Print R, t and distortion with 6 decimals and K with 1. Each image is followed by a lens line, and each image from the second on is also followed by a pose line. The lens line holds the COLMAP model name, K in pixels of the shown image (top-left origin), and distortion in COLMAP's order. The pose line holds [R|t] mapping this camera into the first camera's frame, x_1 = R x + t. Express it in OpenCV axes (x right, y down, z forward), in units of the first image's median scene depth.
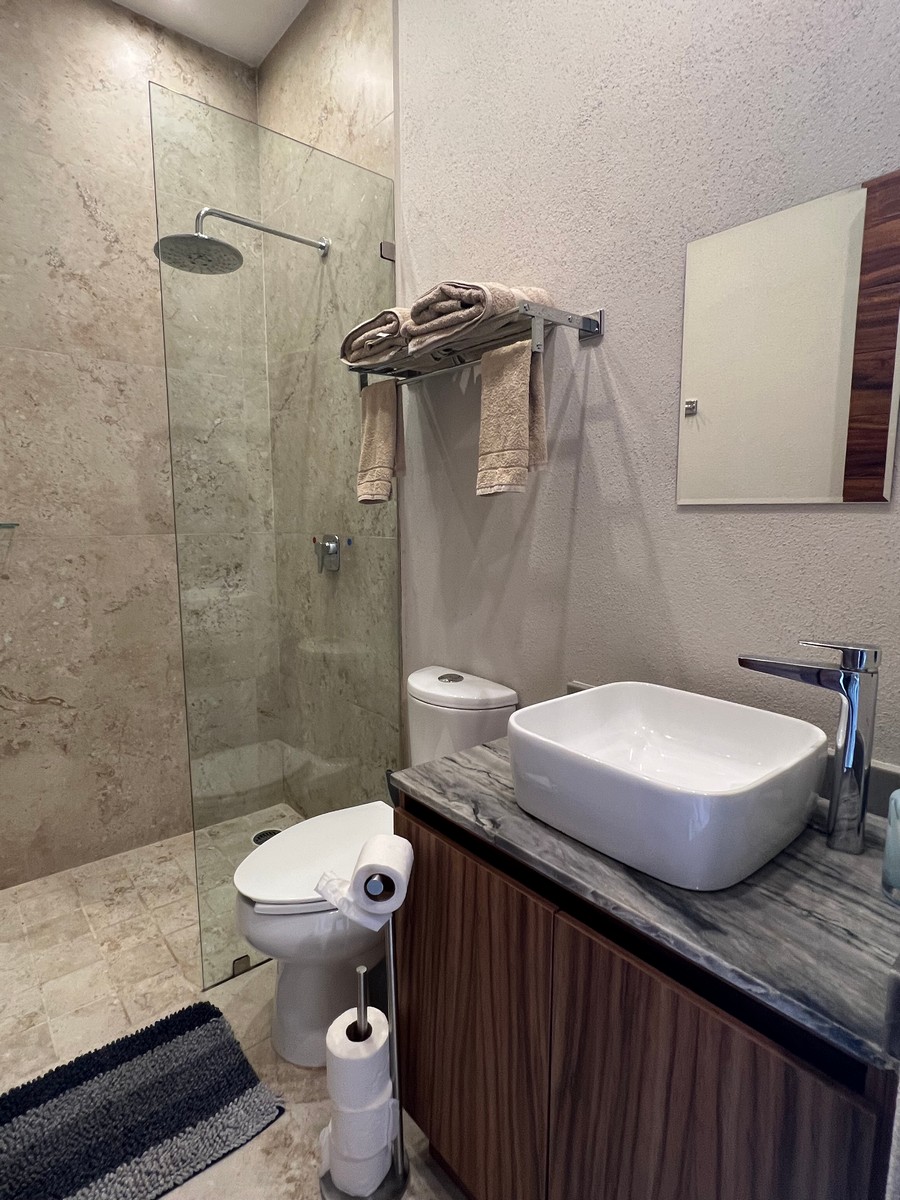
lens RADIAL K [[615.7, 0, 441.6], [0, 615.7, 591.8], [0, 0, 1]] dist [-0.002864, 0.000025]
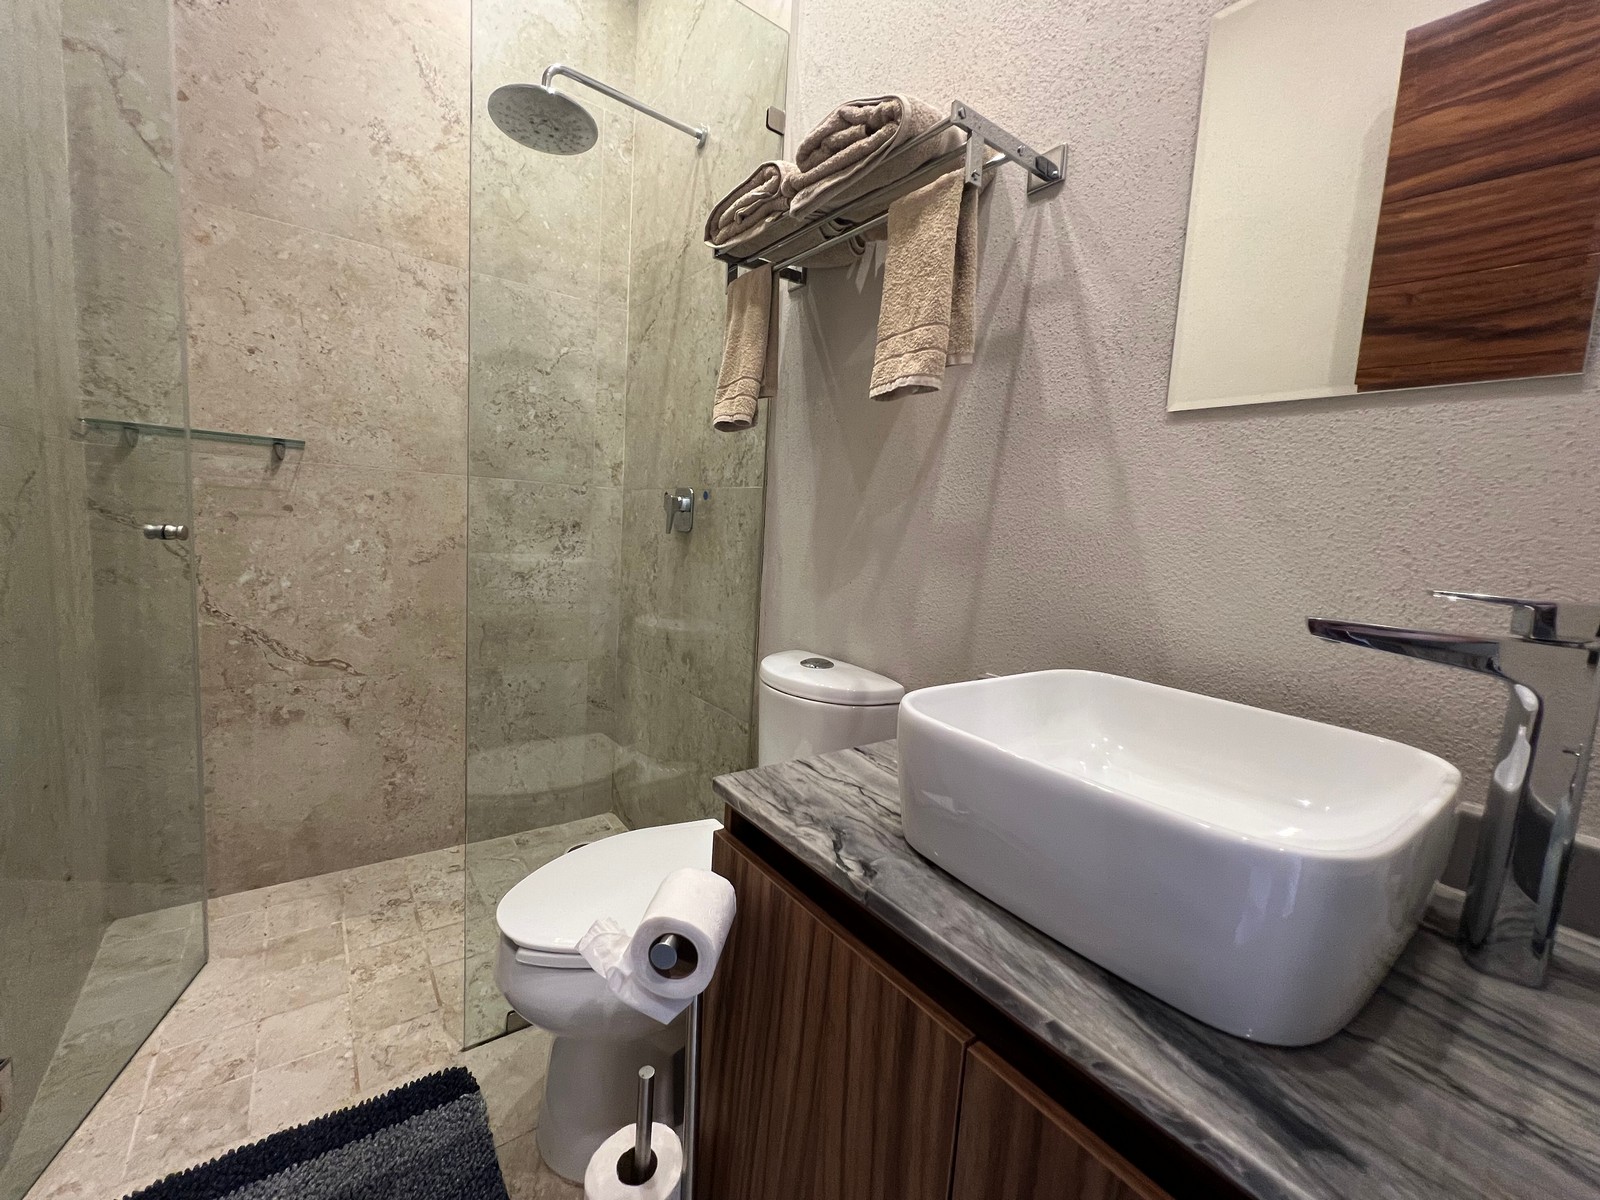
lens RADIAL K [[639.9, 0, 792.7], [0, 639.9, 590.8], [0, 0, 1]] dist [-0.003258, 0.000529]
pose [[0.996644, 0.069306, -0.043551, 0.011589], [-0.070397, 0.997229, -0.024043, 0.065547], [0.041764, 0.027028, 0.998762, 0.191314]]
